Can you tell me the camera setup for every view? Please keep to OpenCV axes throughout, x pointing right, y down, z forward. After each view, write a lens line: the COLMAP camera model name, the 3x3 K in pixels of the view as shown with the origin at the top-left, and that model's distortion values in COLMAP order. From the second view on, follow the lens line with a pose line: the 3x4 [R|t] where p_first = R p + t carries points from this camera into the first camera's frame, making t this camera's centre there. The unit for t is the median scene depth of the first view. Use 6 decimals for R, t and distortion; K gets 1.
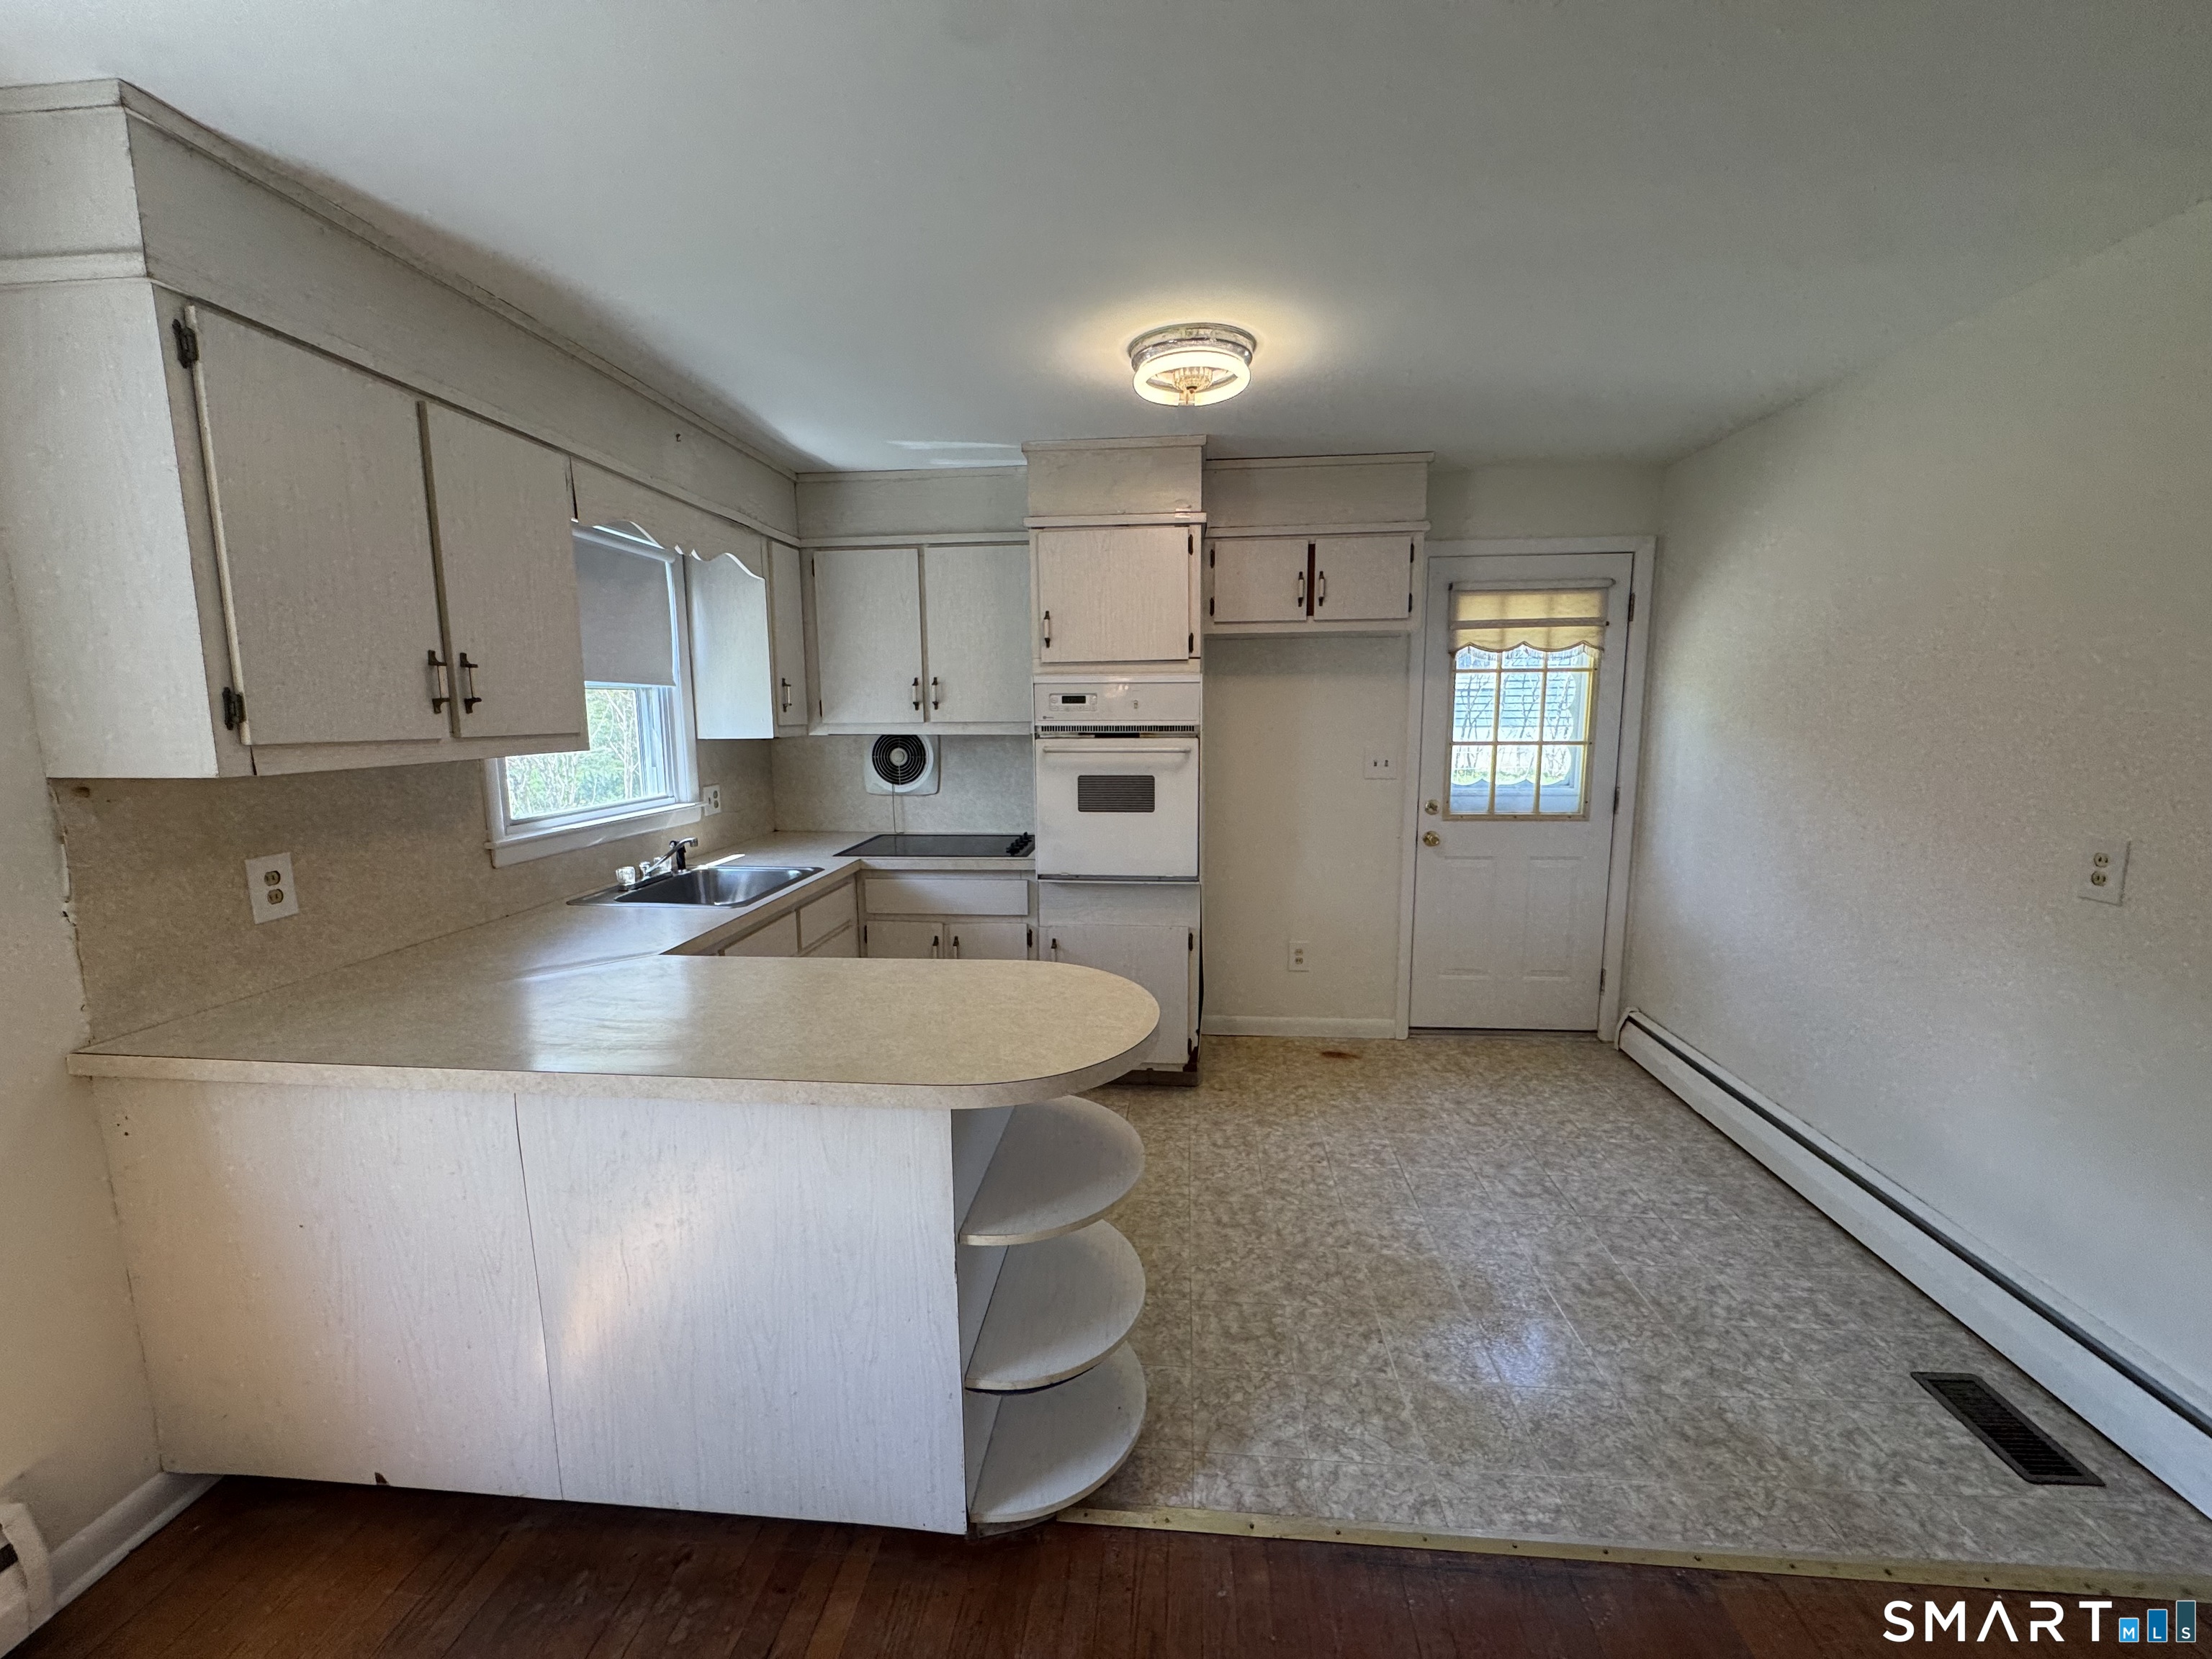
lens RADIAL K [[883.8, 0, 1106.0], [0, 883.8, 829.5], [0, 0, 1]] dist [-0.002578, 0.000024]
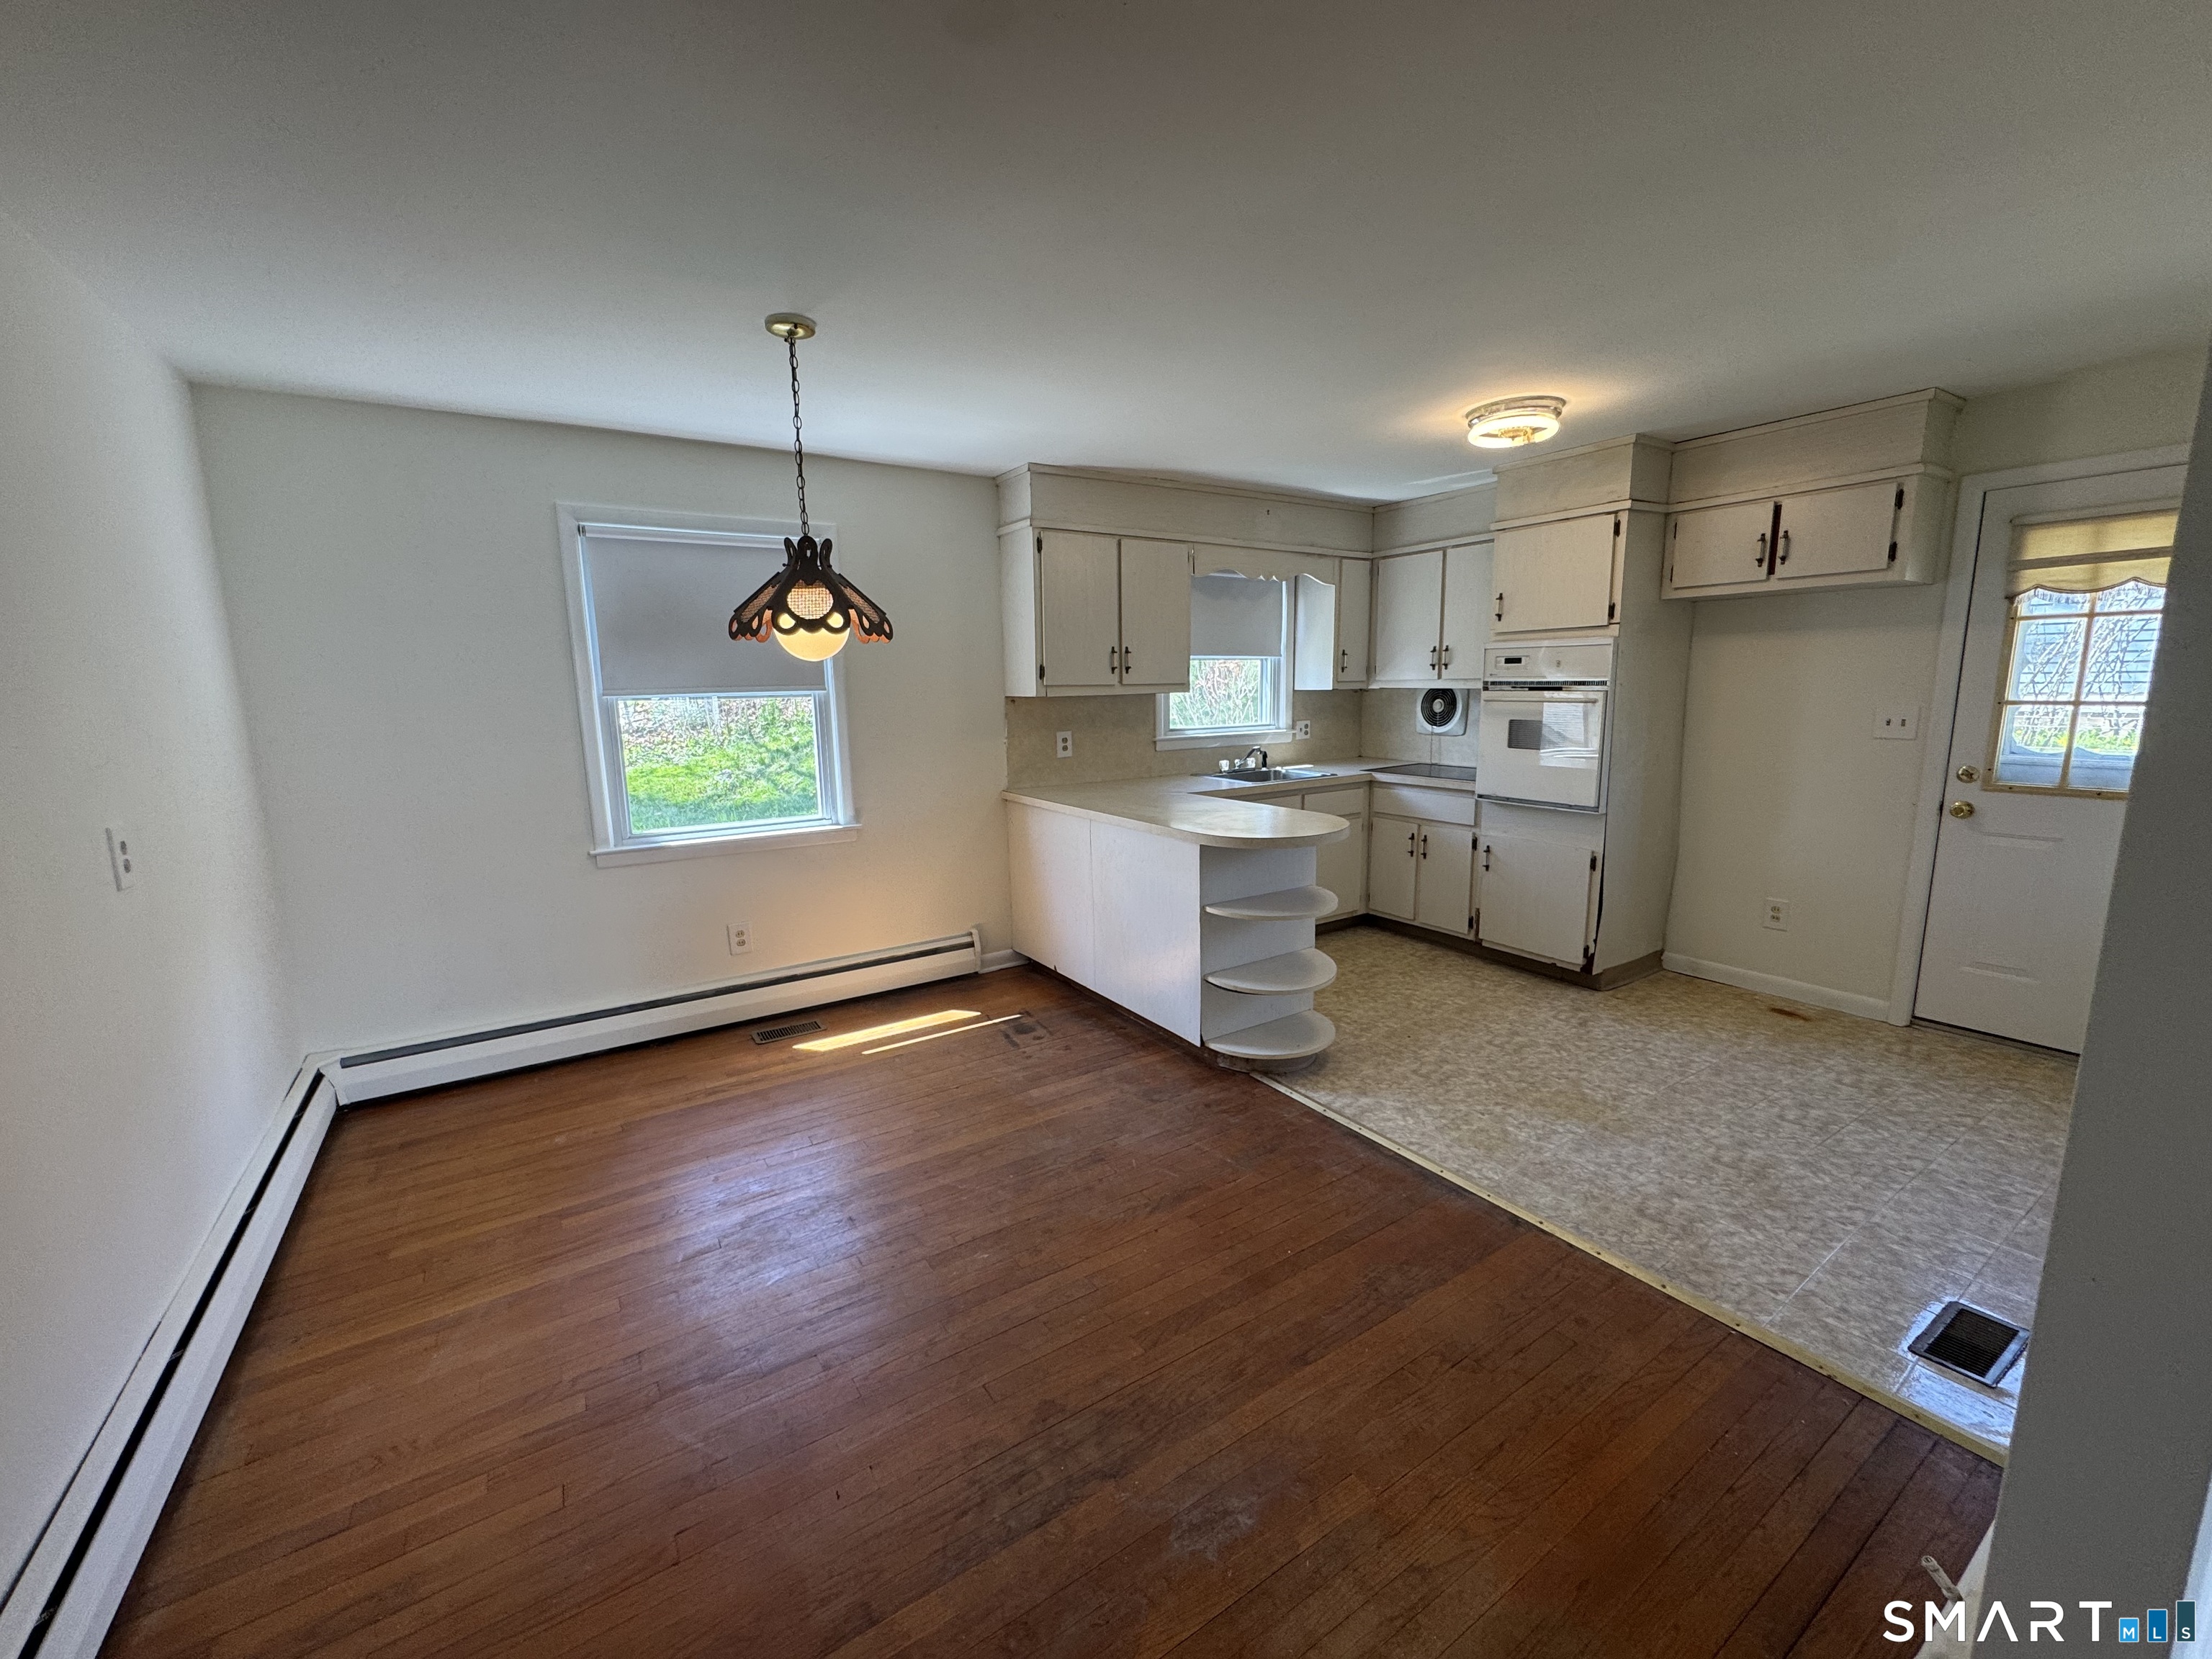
lens RADIAL K [[883.8, 0, 1106.0], [0, 883.8, 829.5], [0, 0, 1]] dist [-0.002578, 0.000024]
pose [[0.620730, 0.128547, -0.773415, 0.595942], [-0.096903, 0.991483, 0.087019, 0.041416], [0.778013, 0.020931, 0.627899, -0.258408]]
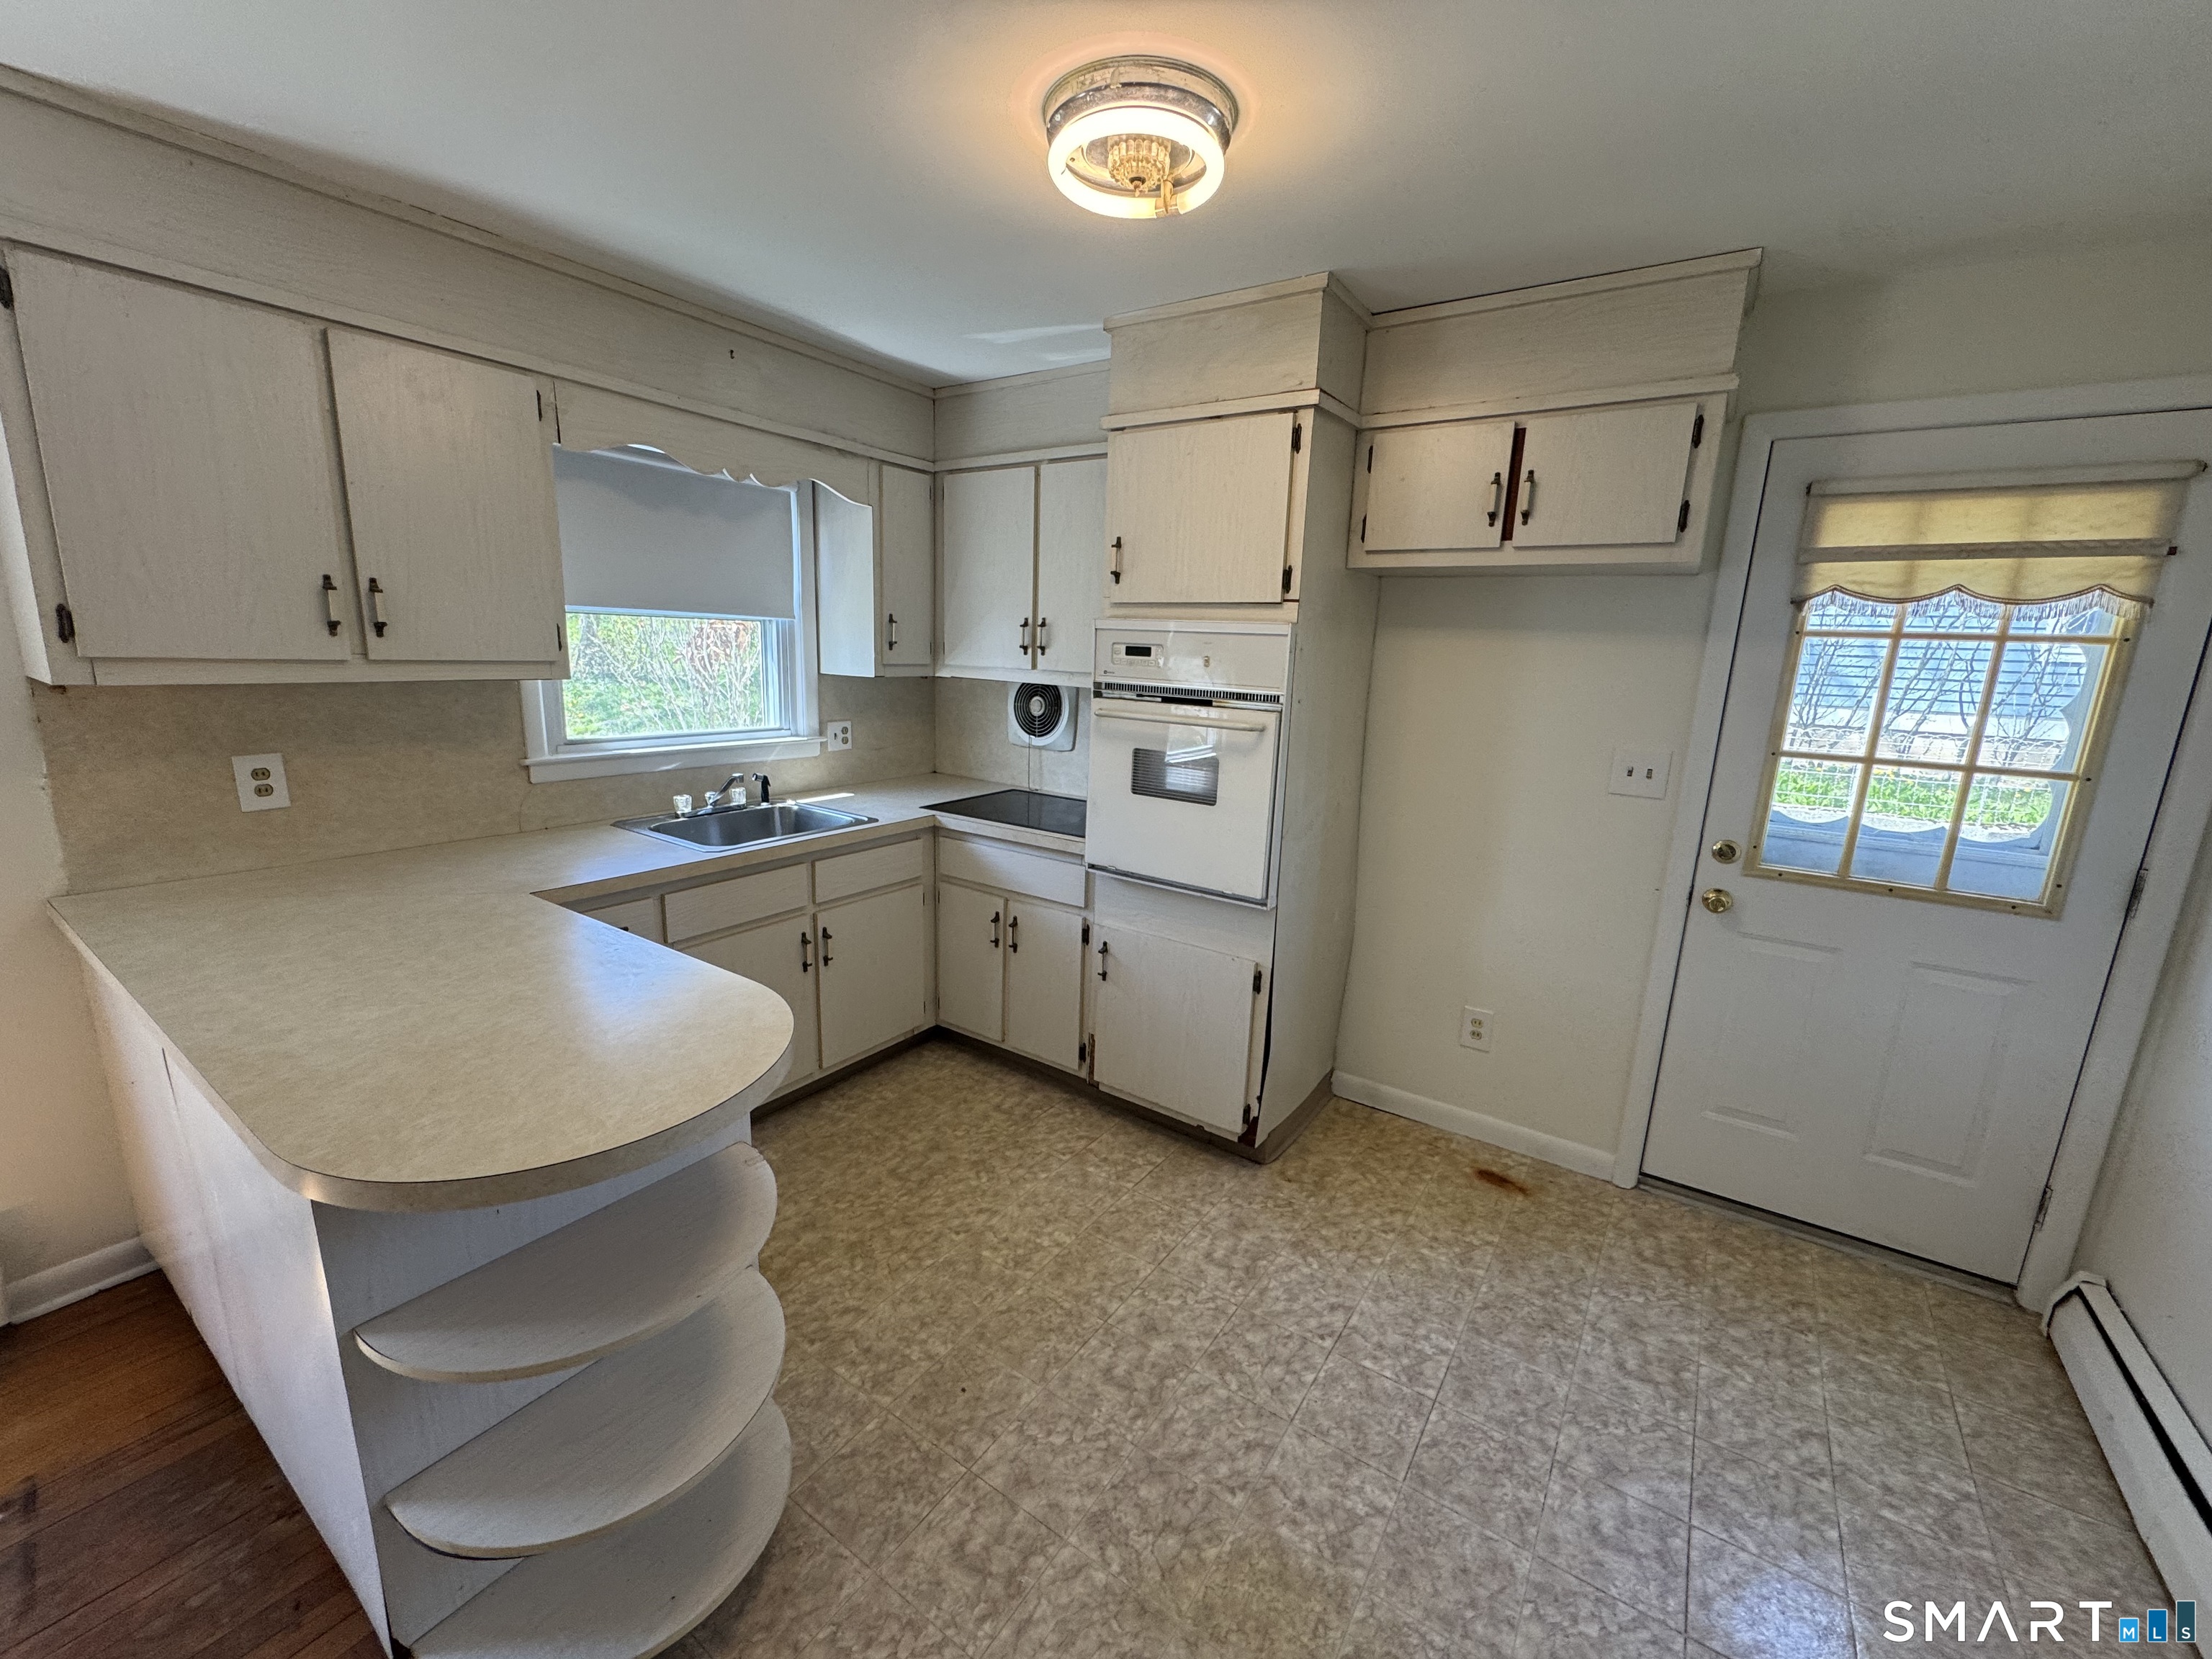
lens RADIAL K [[883.8, 0, 1106.0], [0, 883.8, 829.5], [0, 0, 1]] dist [-0.002578, 0.000024]
pose [[0.874398, 0.140514, -0.464417, 0.310681], [-0.111055, 0.989699, 0.090351, -0.054932], [0.472329, -0.027427, 0.880996, 0.274730]]
